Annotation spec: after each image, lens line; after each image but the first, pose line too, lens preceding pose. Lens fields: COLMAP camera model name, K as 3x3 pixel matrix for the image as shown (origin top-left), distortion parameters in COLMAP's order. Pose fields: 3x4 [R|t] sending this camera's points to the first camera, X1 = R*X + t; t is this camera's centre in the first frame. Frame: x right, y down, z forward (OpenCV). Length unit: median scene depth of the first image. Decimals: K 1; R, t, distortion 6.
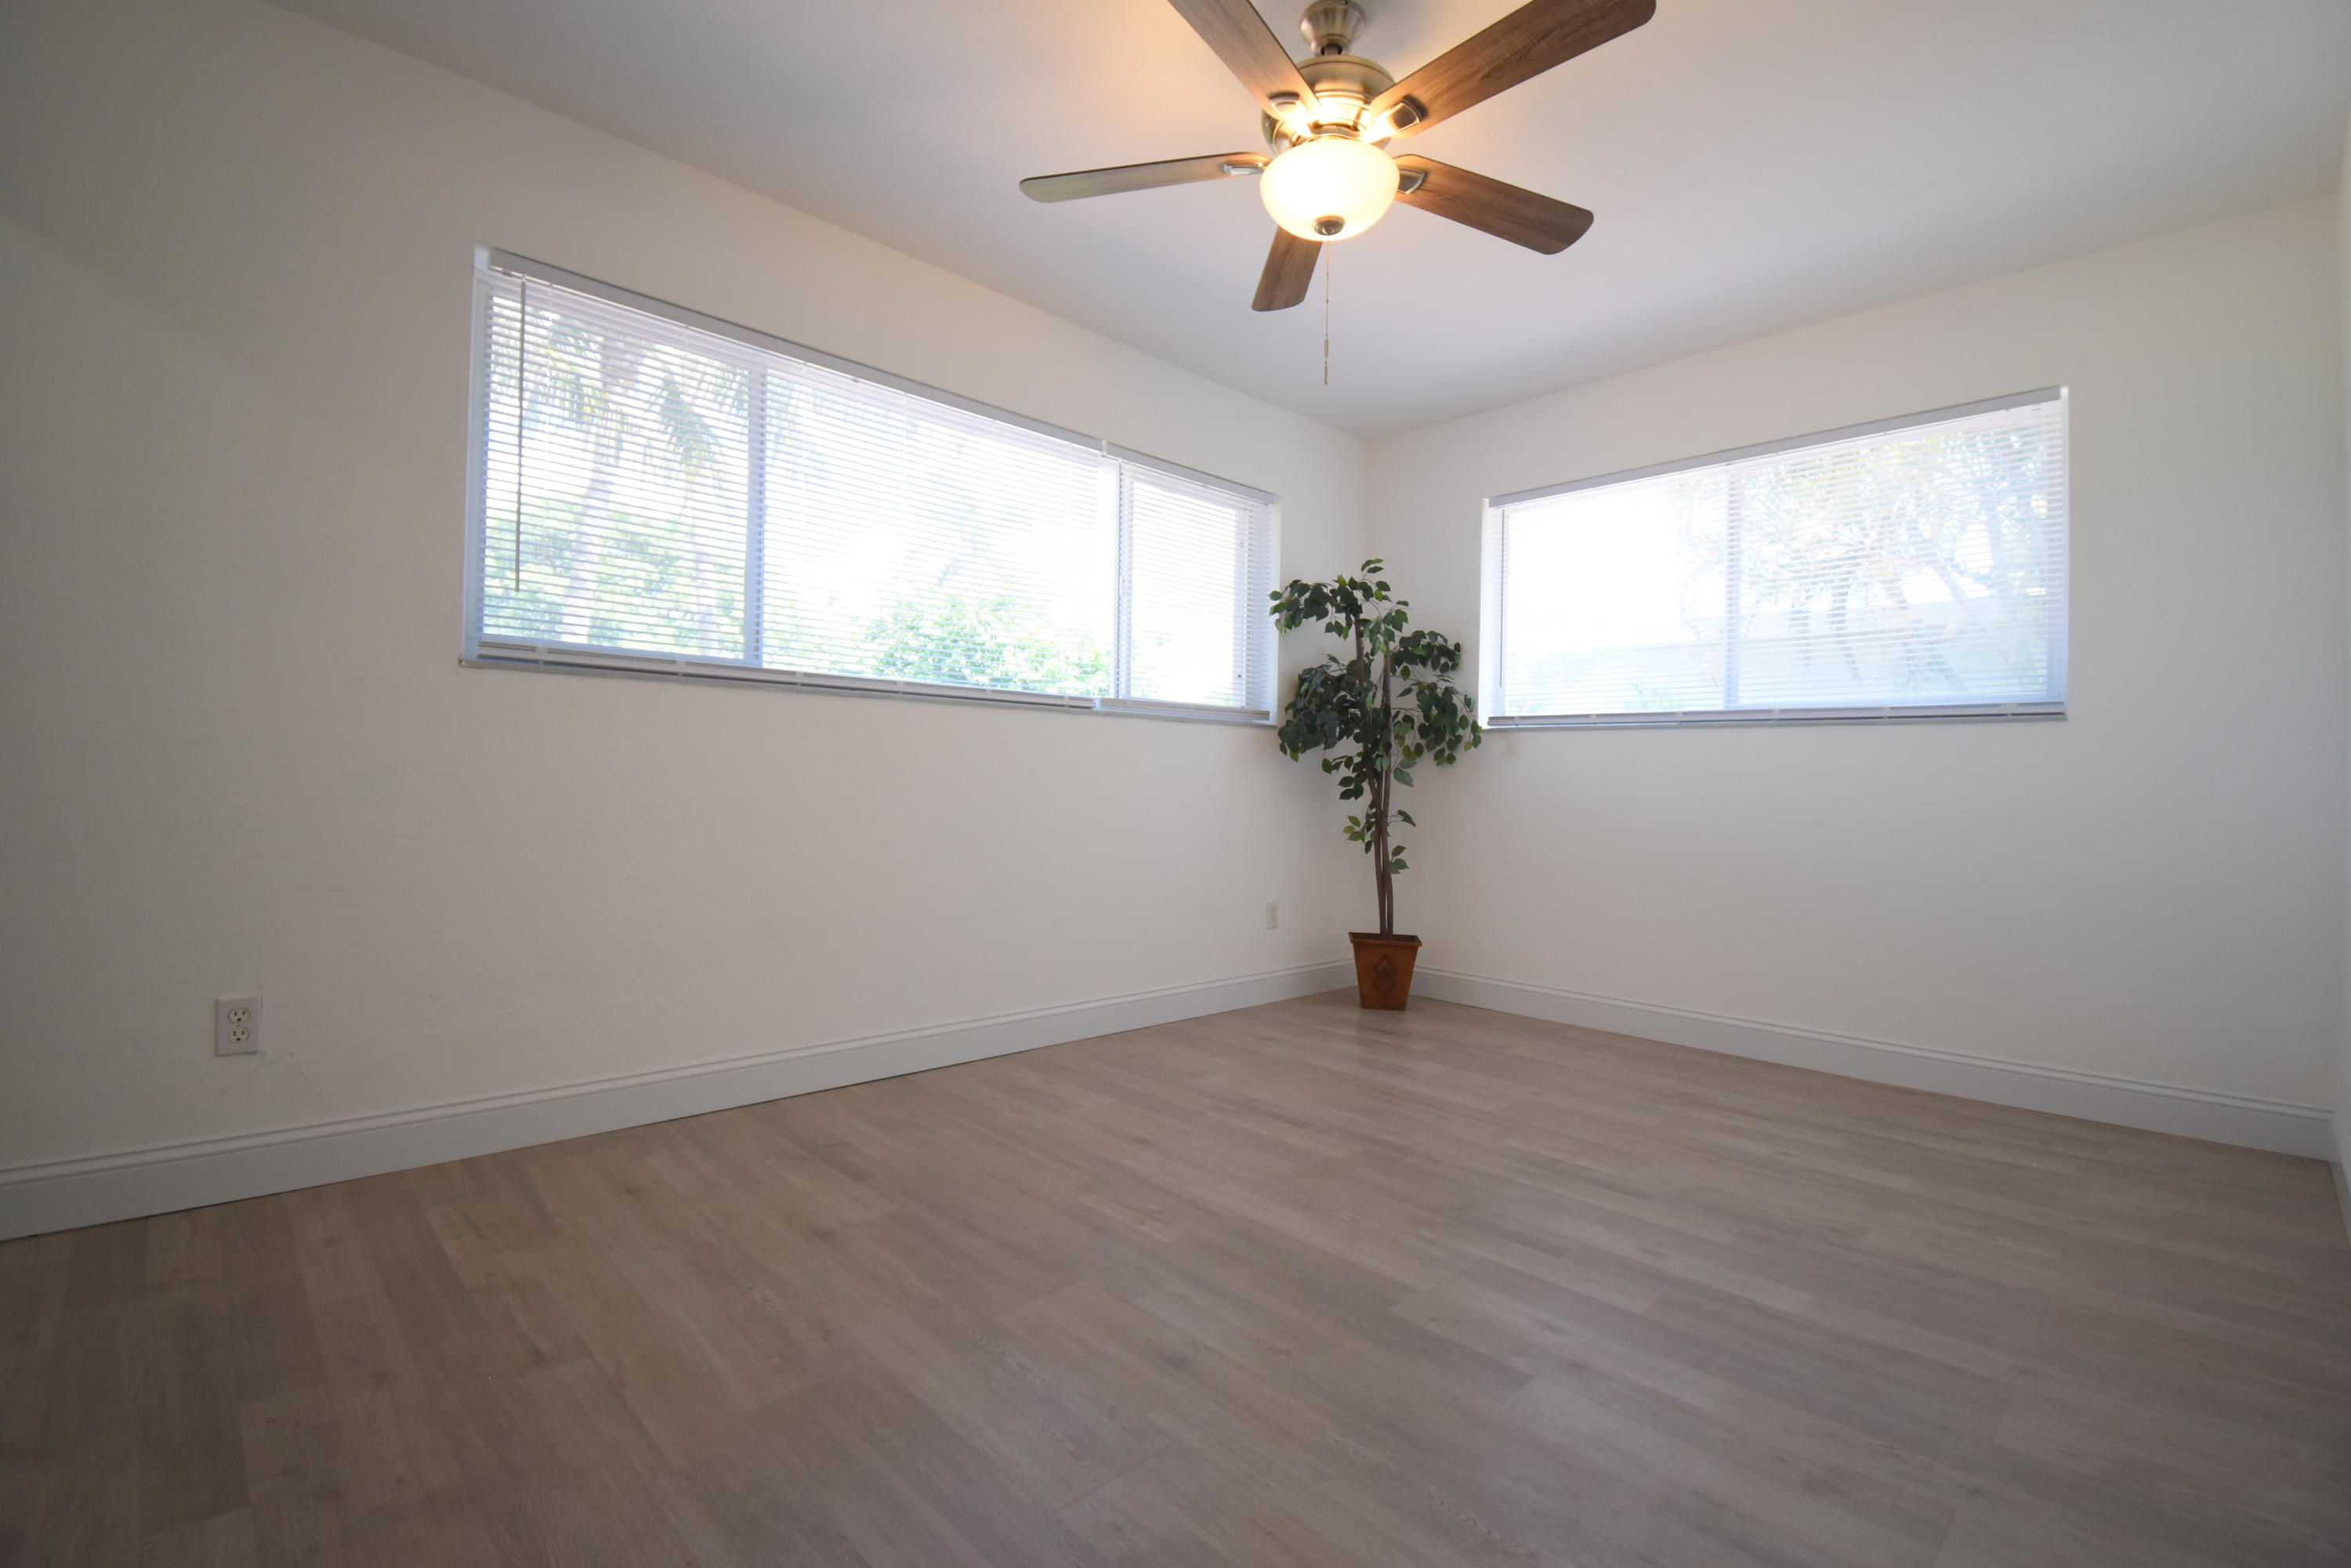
lens RADIAL K [[1029.1, 0, 1184.0], [0, 1029.1, 768.7], [0, 0, 1]] dist [0.024496, -0.030638]
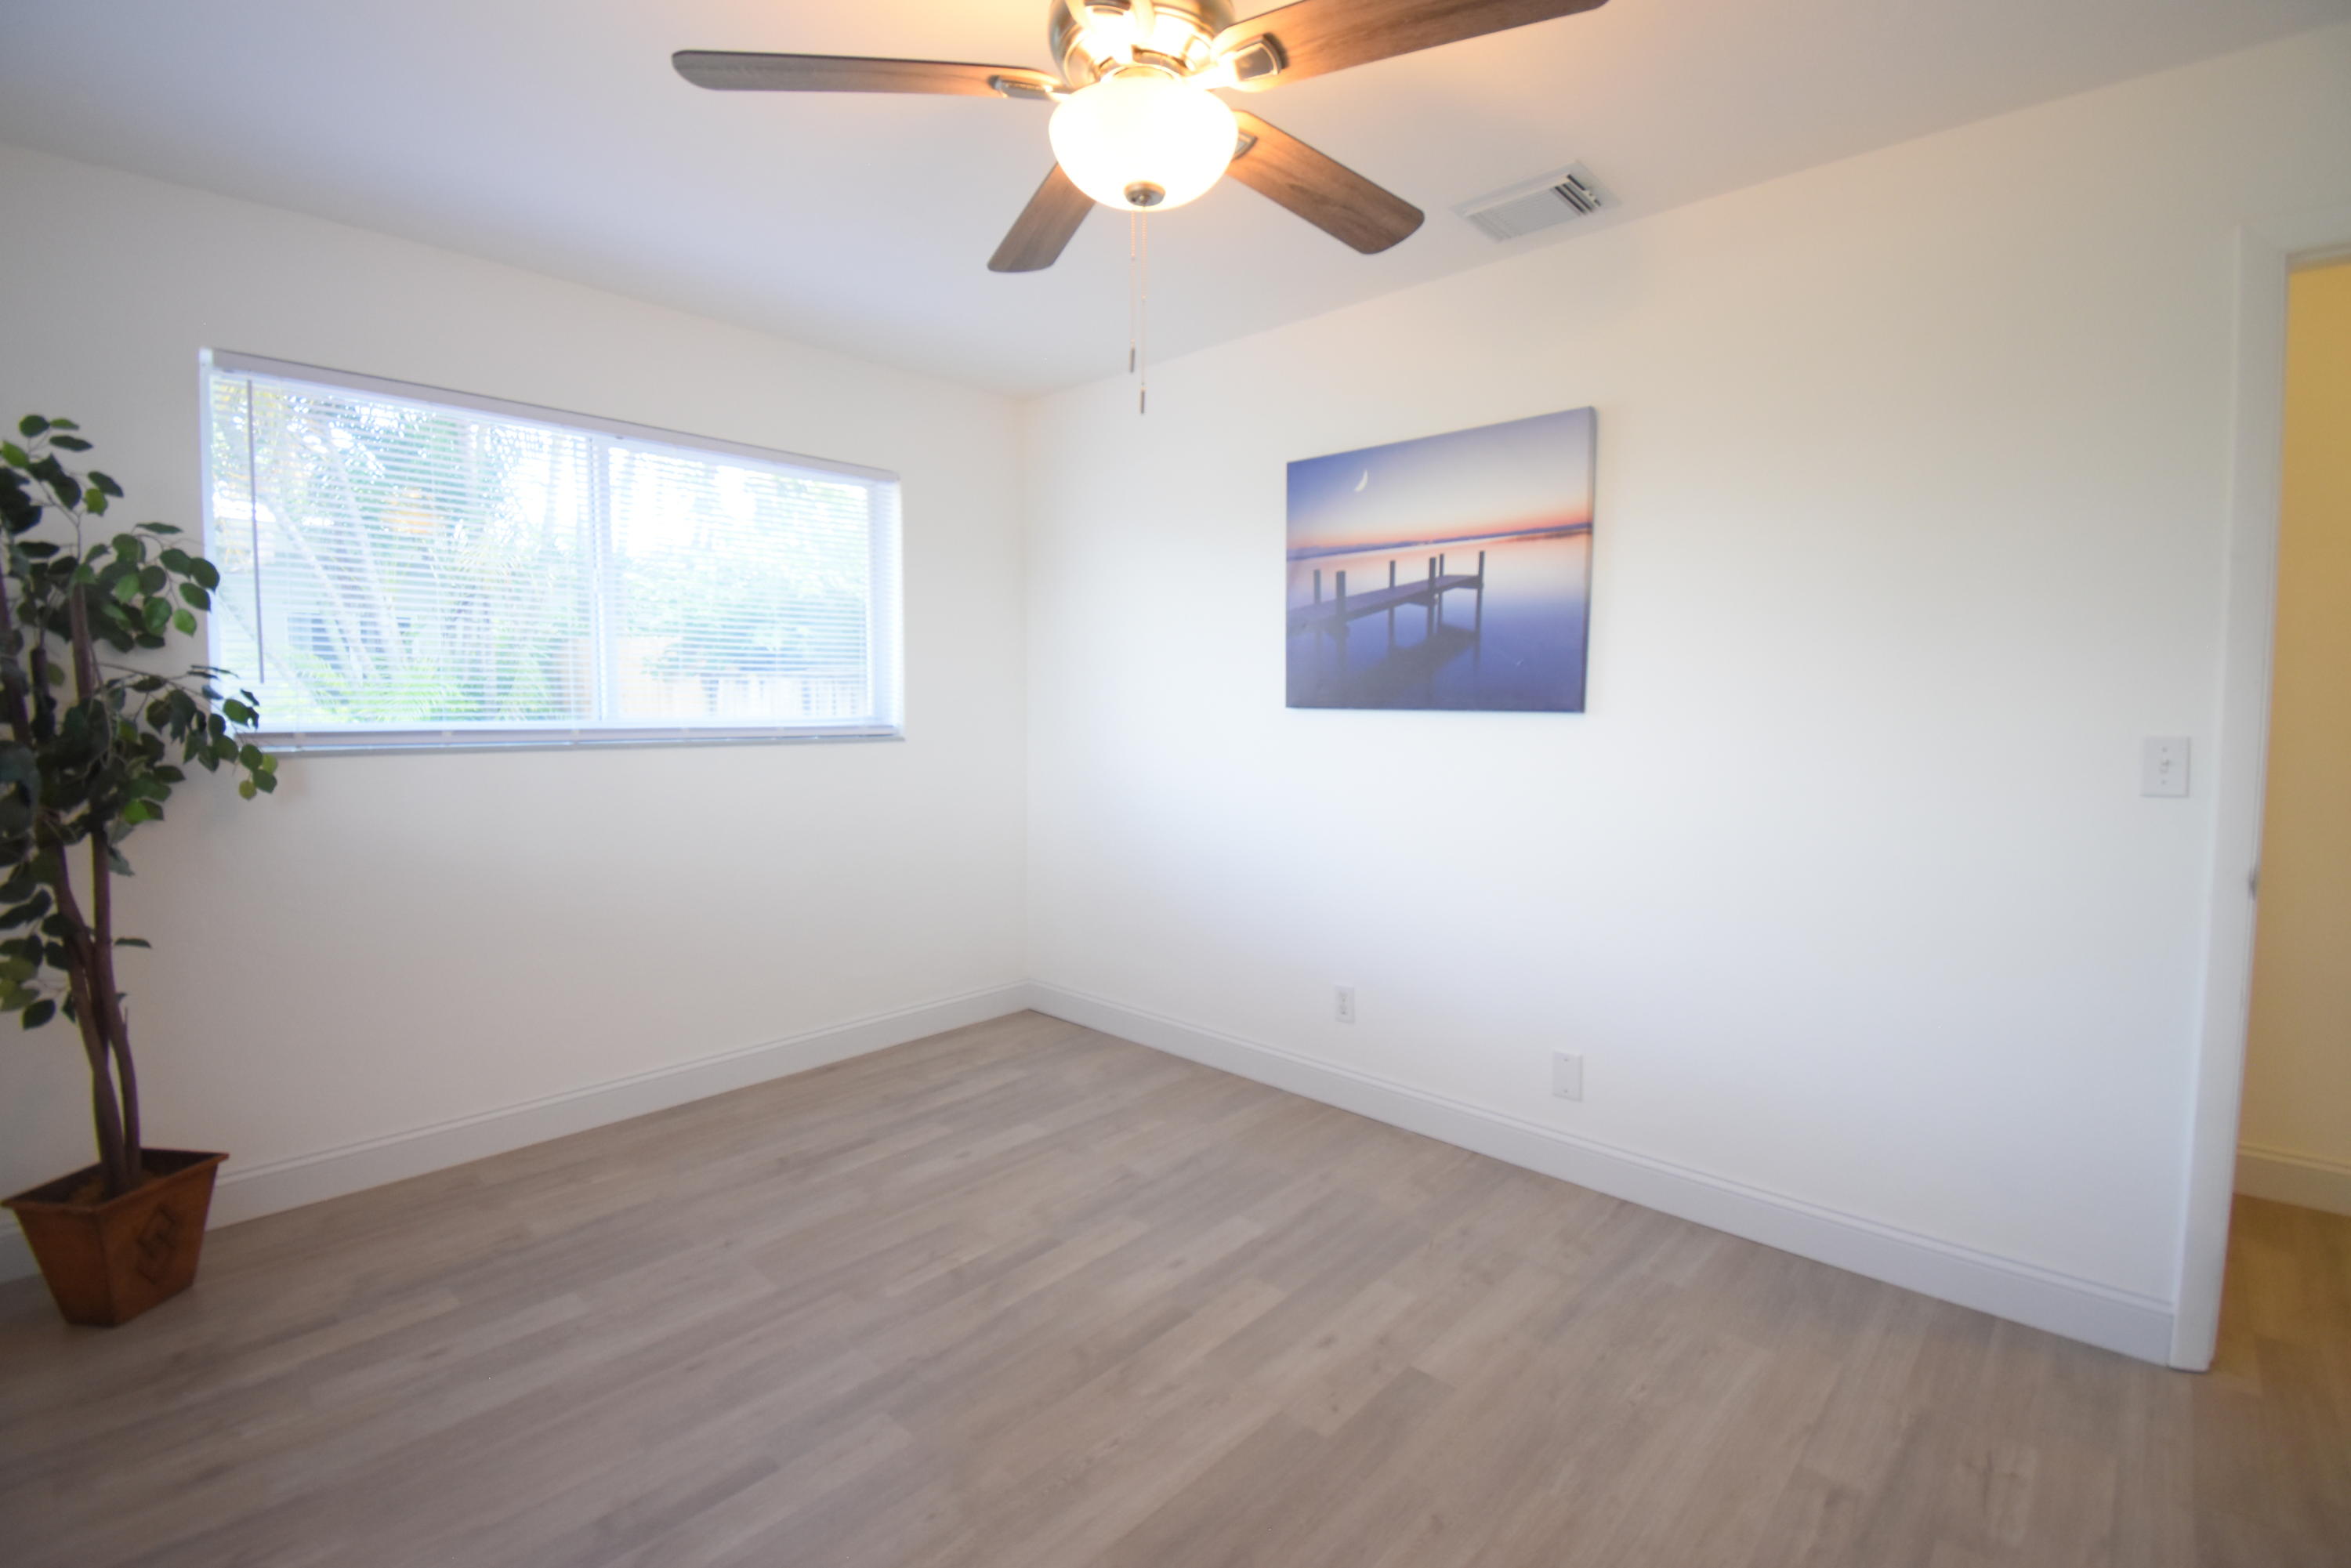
lens RADIAL K [[1029.1, 0, 1184.0], [0, 1029.1, 768.7], [0, 0, 1]] dist [0.024496, -0.030638]
pose [[-0.044608, -0.085546, 0.995335, -0.560400], [-0.016246, 0.996257, 0.084897, -0.160203], [-0.998872, -0.012383, -0.045831, 0.890181]]
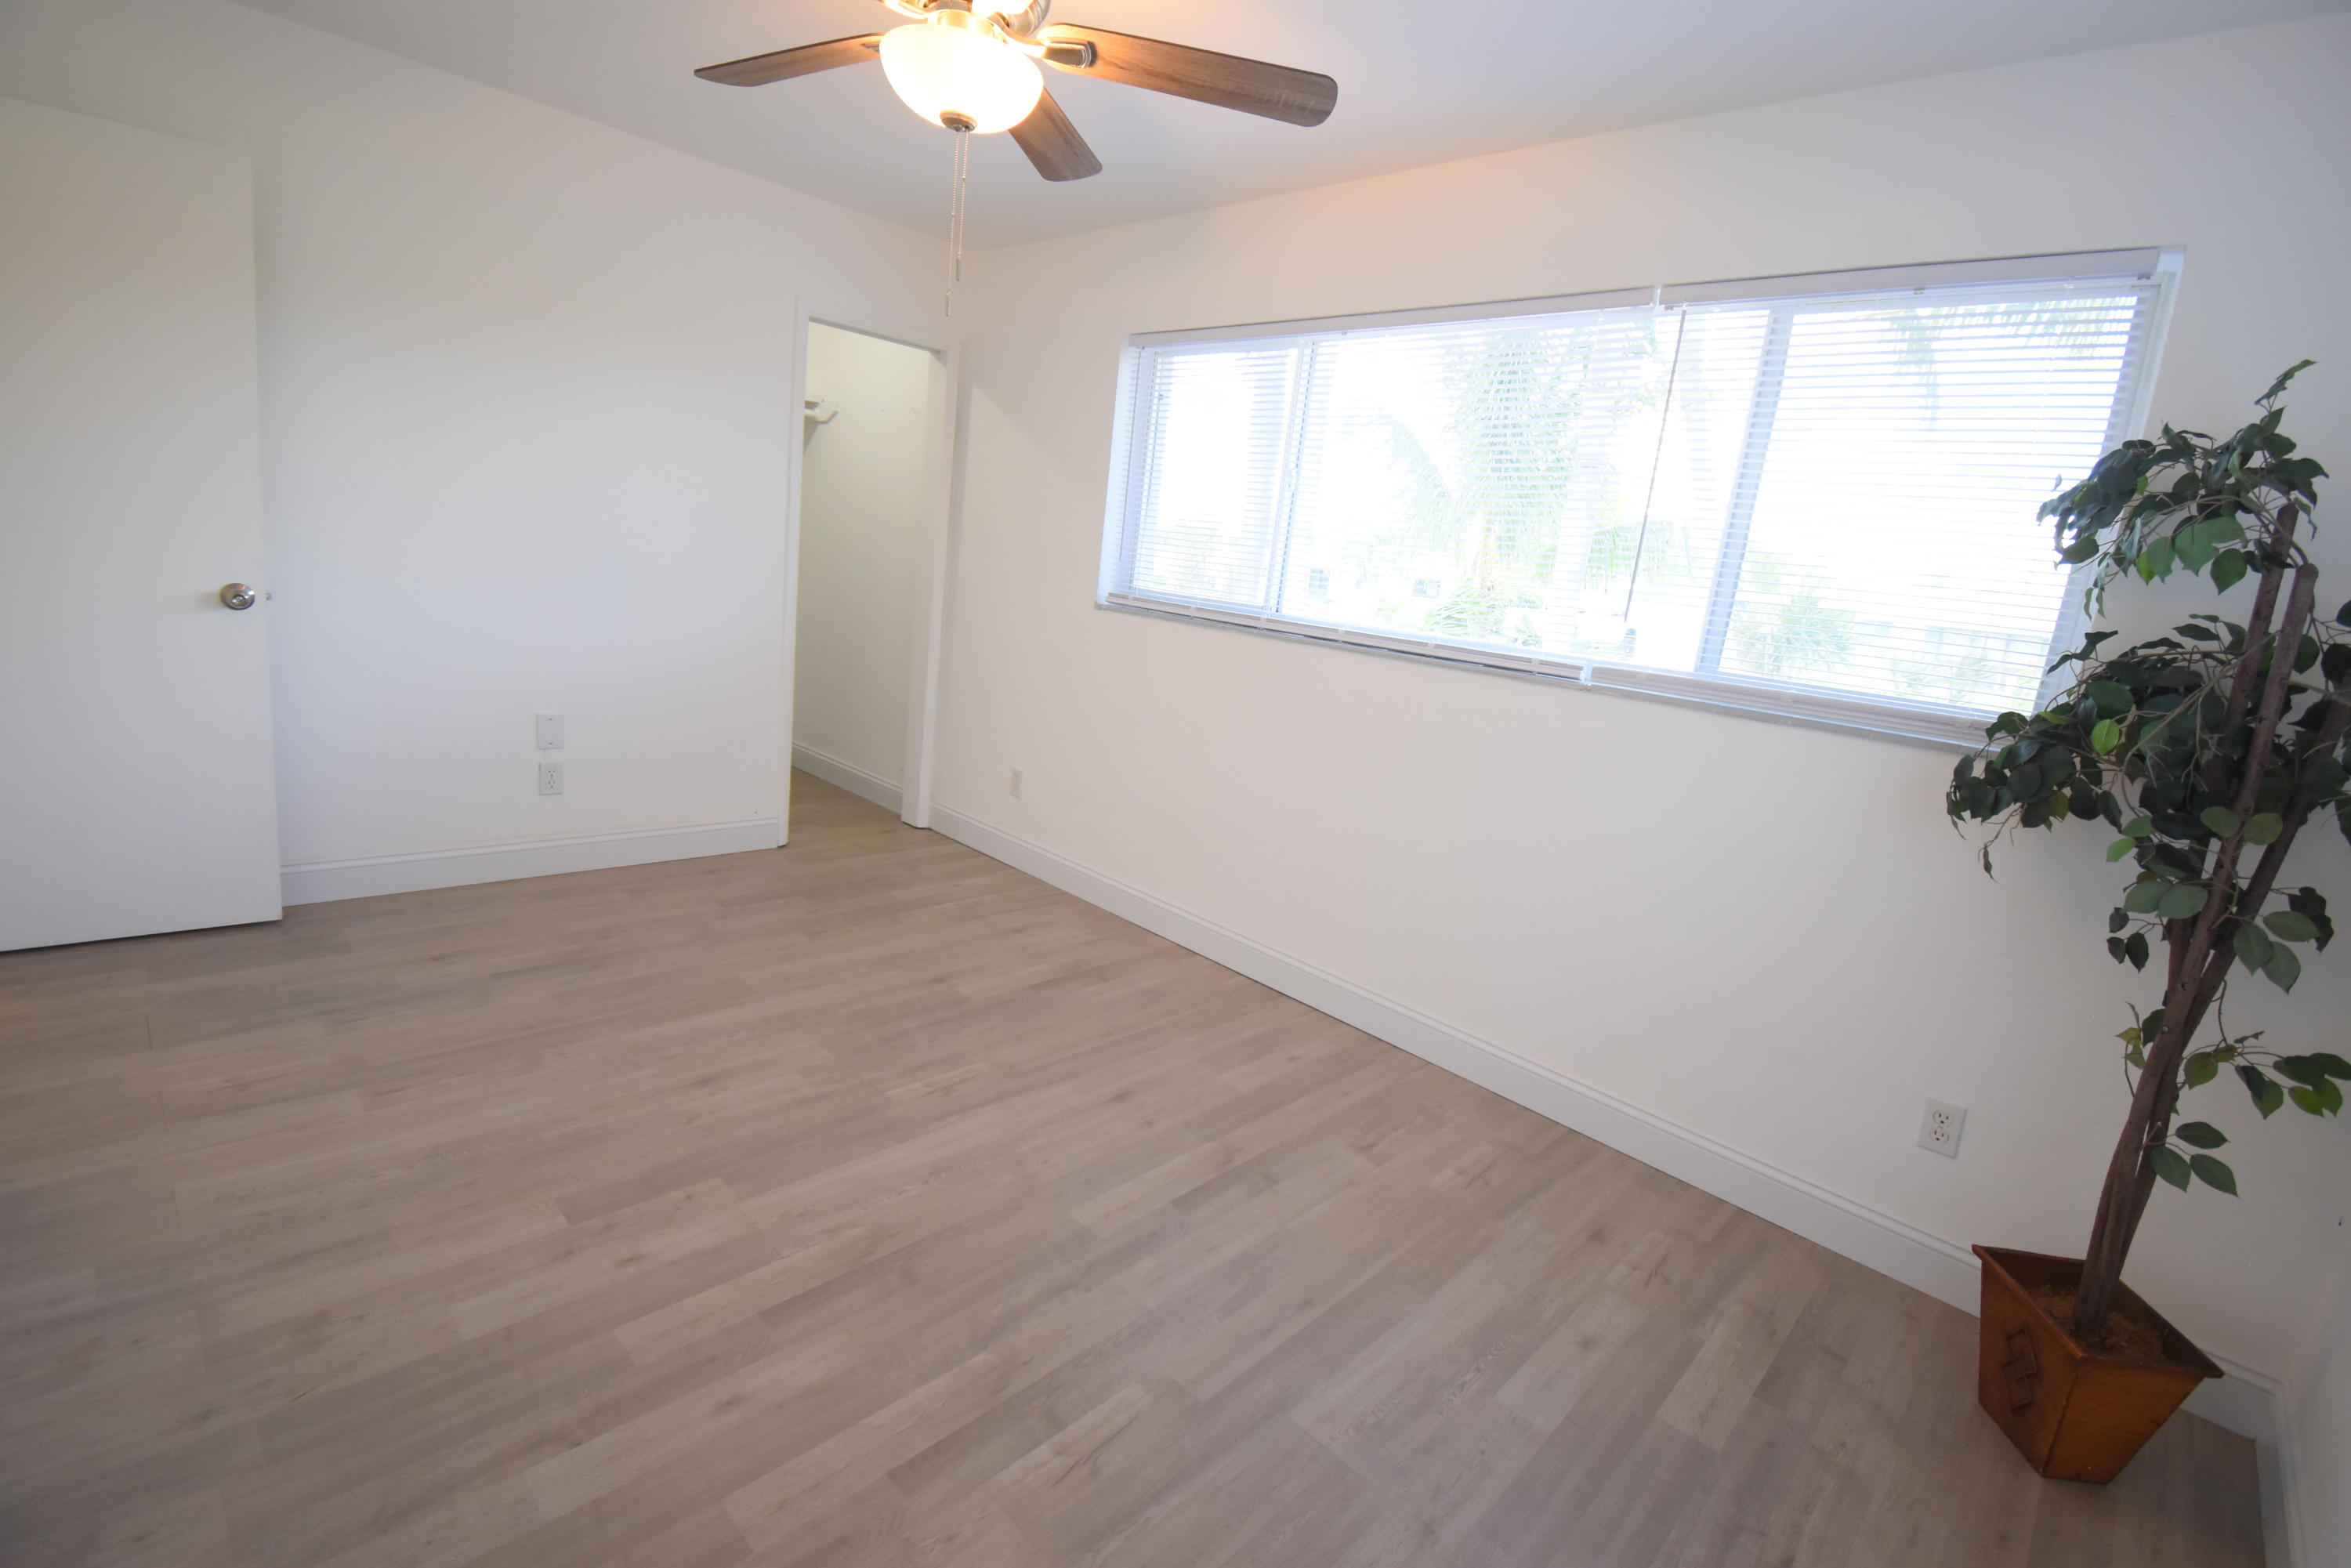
lens RADIAL K [[1029.1, 0, 1184.0], [0, 1029.1, 768.7], [0, 0, 1]] dist [0.024496, -0.030638]
pose [[0.041701, 0.177925, -0.983160, 0.974359], [-0.101875, 0.979645, 0.172967, -0.146686], [0.993923, 0.092947, 0.058978, 1.058433]]
